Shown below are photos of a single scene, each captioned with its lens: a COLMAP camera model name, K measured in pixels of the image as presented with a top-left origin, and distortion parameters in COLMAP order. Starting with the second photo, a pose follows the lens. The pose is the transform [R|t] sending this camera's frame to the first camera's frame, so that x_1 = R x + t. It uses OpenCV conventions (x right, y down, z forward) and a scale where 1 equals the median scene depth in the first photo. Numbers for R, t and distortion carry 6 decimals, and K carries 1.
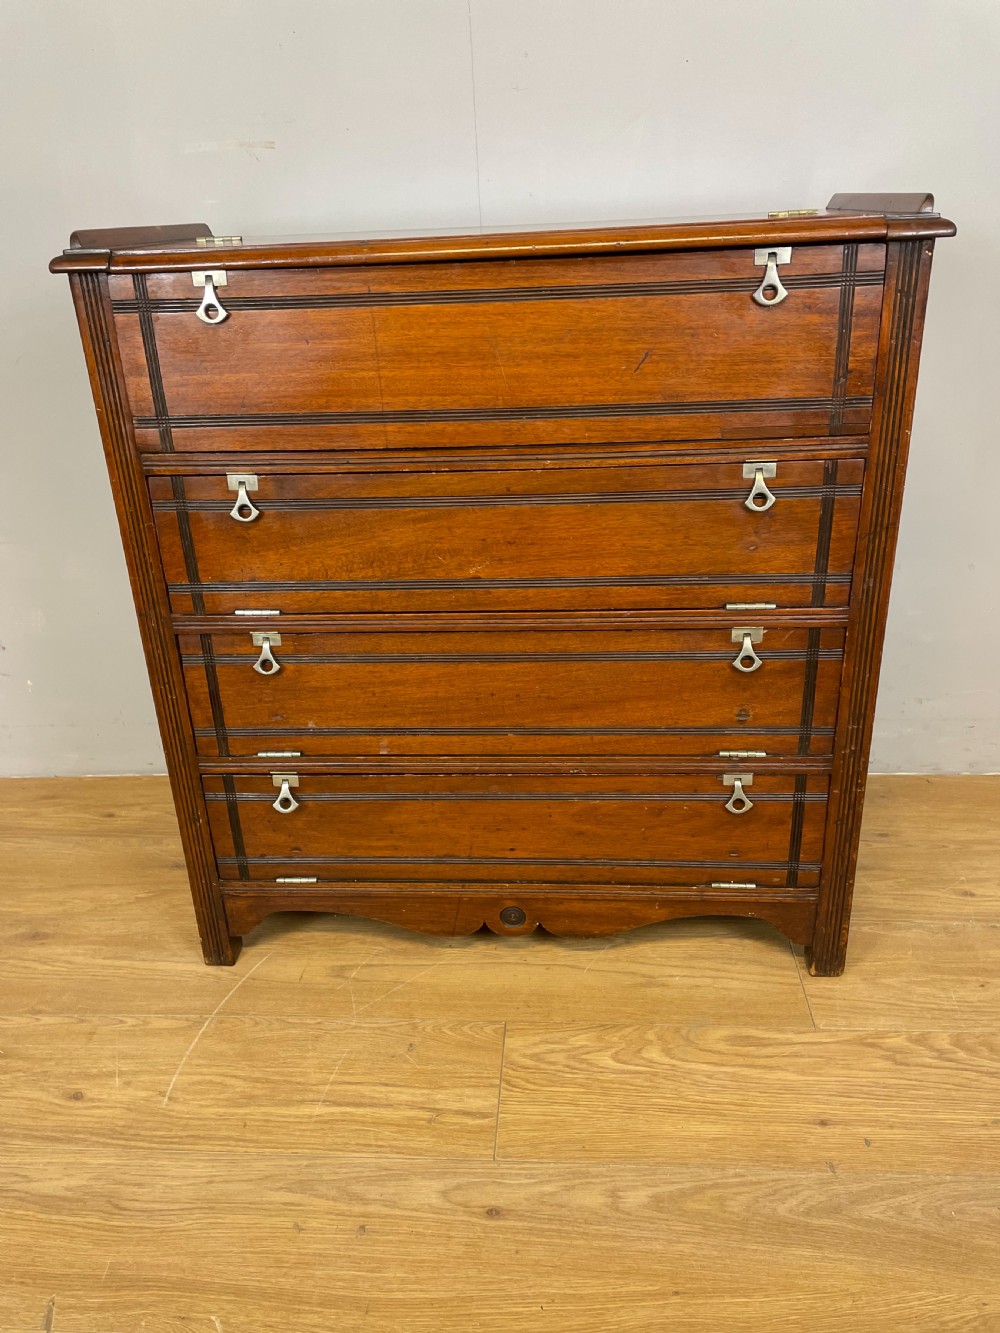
lens RADIAL K [[1006.3, 0, 502.4], [0, 1006.3, 659.1], [0, 0, 1]] dist [0.092518, -0.120272]
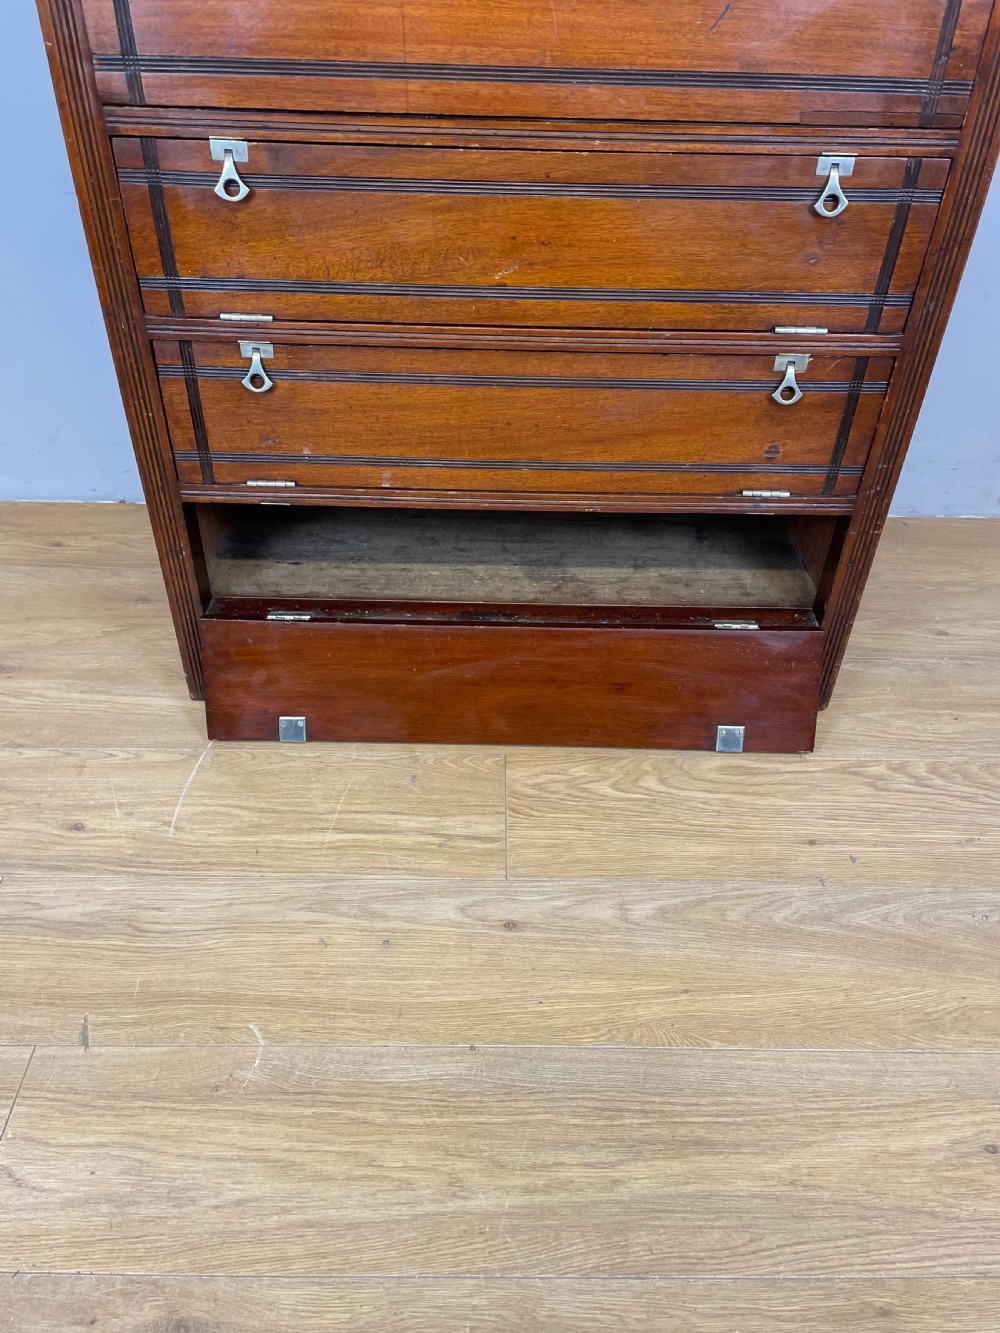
lens RADIAL K [[1006.6, 0, 505.1], [0, 1006.6, 661.7], [0, 0, 1]] dist [0.093808, -0.120763]
pose [[0.995030, 0.004557, 0.099473, -0.106896], [-0.030045, 0.966135, 0.256283, 0.008855], [-0.094937, -0.257998, 0.961470, 0.058420]]
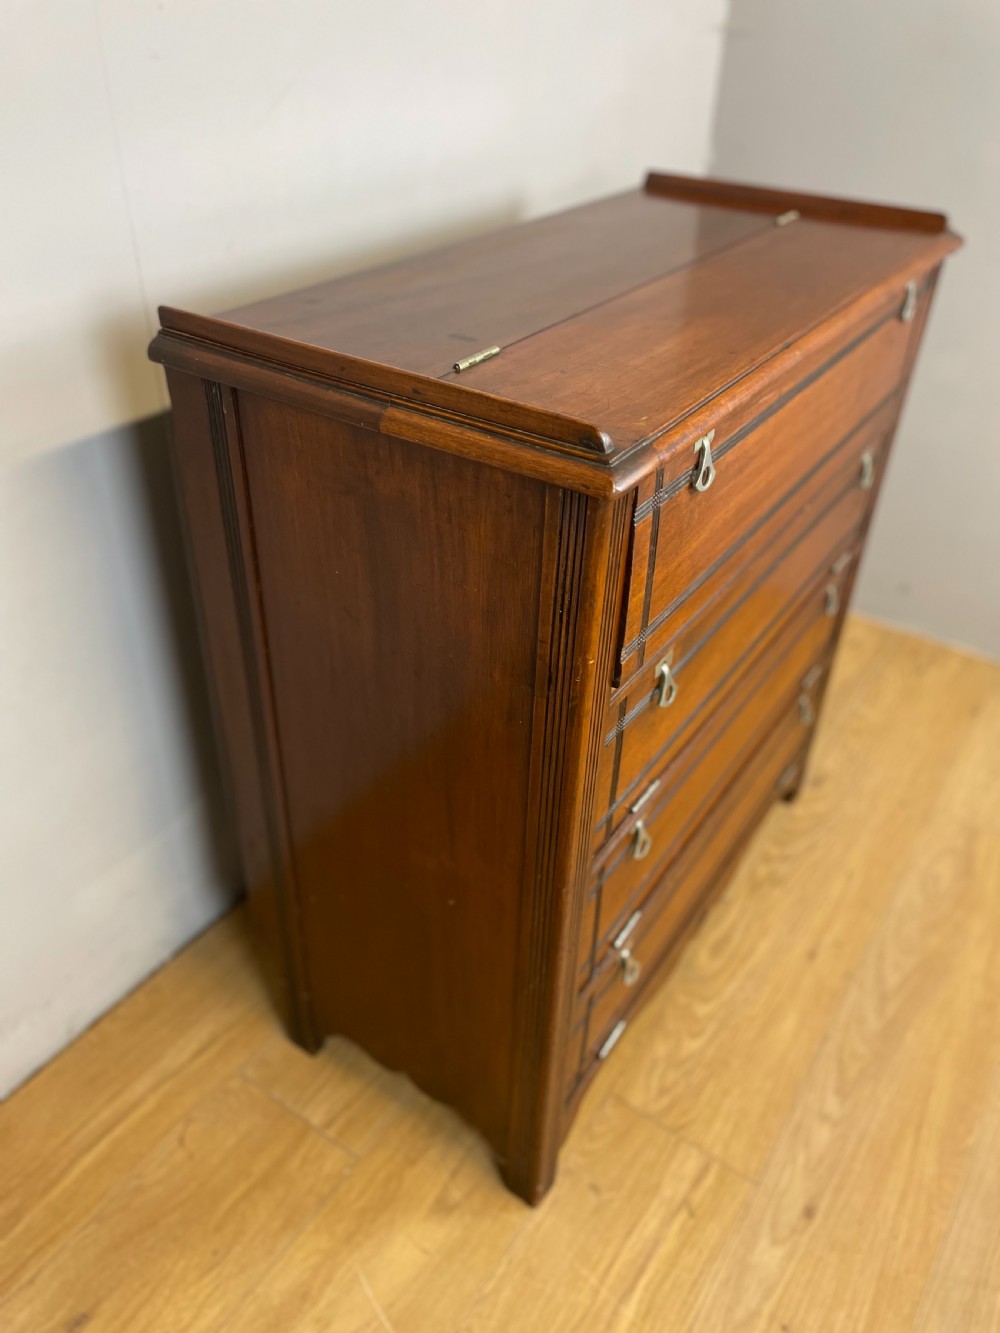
lens RADIAL K [[1006.3, 0, 502.4], [0, 1006.3, 659.1], [0, 0, 1]] dist [0.092518, -0.120272]
pose [[0.496948, -0.442899, 0.746246, -0.662663], [0.304258, 0.894286, 0.328147, -0.418346], [-0.812693, 0.063979, 0.579169, 0.522836]]
